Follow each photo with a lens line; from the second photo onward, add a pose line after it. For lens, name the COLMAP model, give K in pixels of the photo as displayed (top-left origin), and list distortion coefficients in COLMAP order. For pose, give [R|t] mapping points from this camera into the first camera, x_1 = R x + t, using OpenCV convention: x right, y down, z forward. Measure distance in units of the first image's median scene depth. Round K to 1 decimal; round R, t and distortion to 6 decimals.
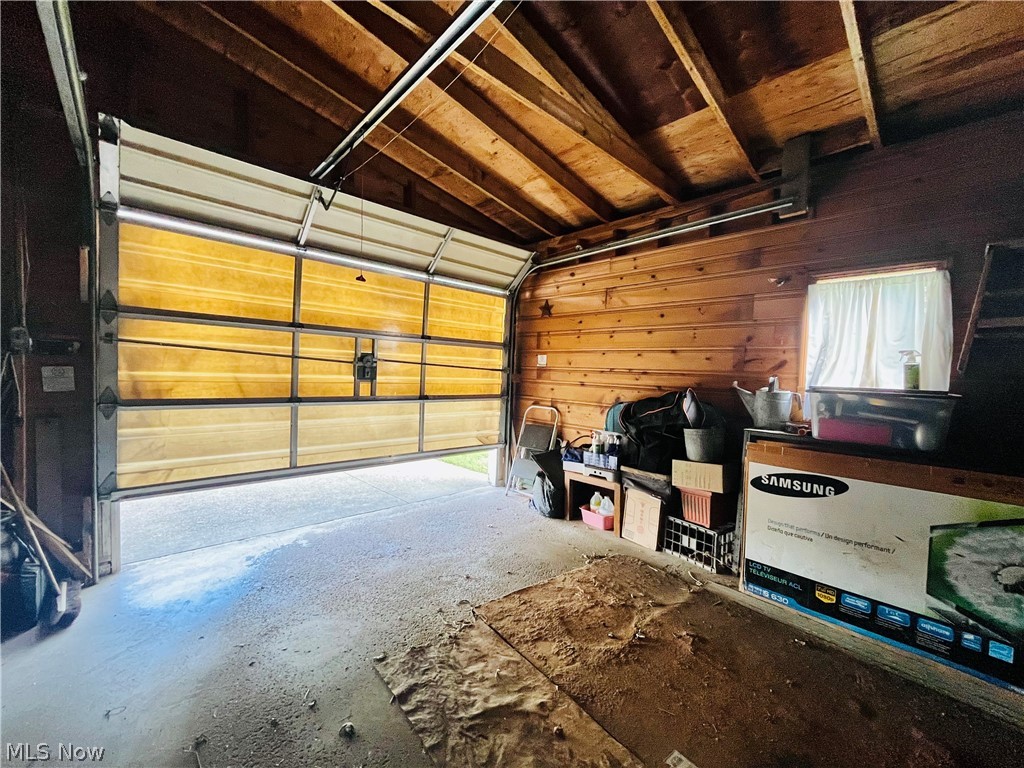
lens RADIAL K [[414.0, 0, 512.0], [0, 414.0, 384.0], [0, 0, 1]] dist [-0.001972, -0.000450]
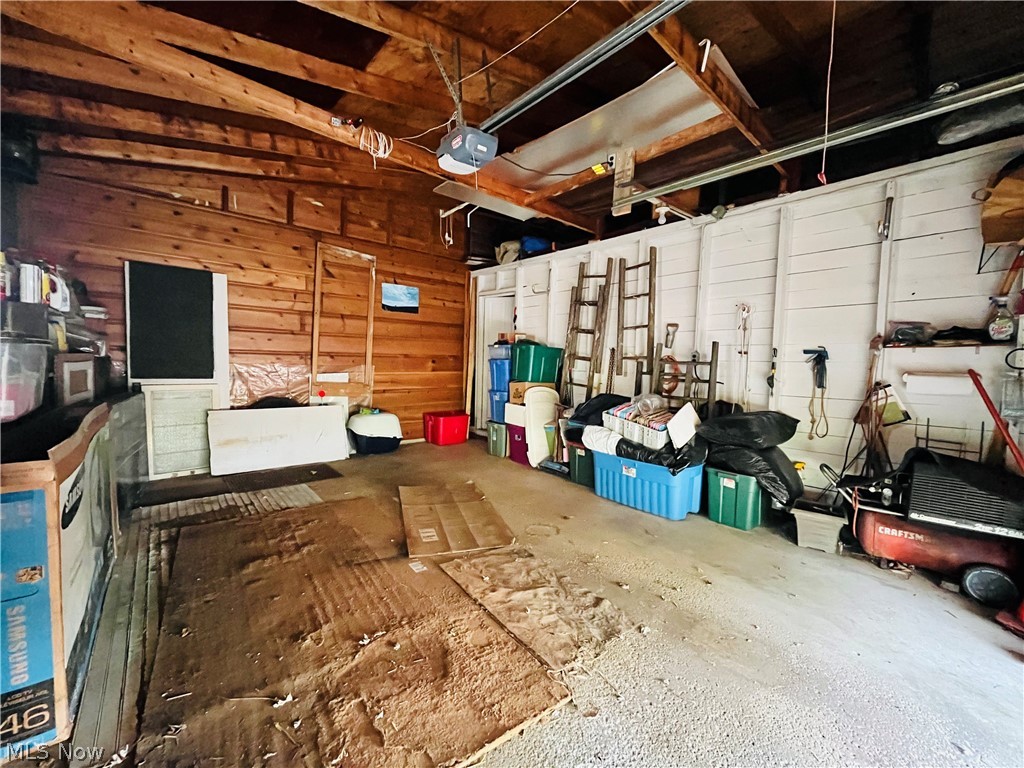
lens RADIAL K [[414.0, 0, 512.0], [0, 414.0, 384.0], [0, 0, 1]] dist [-0.001972, -0.000450]
pose [[-0.997484, -0.067304, 0.022251, 0.024021], [-0.065123, 0.994046, 0.087357, -0.016364], [-0.027998, 0.085688, -0.995929, 1.924938]]
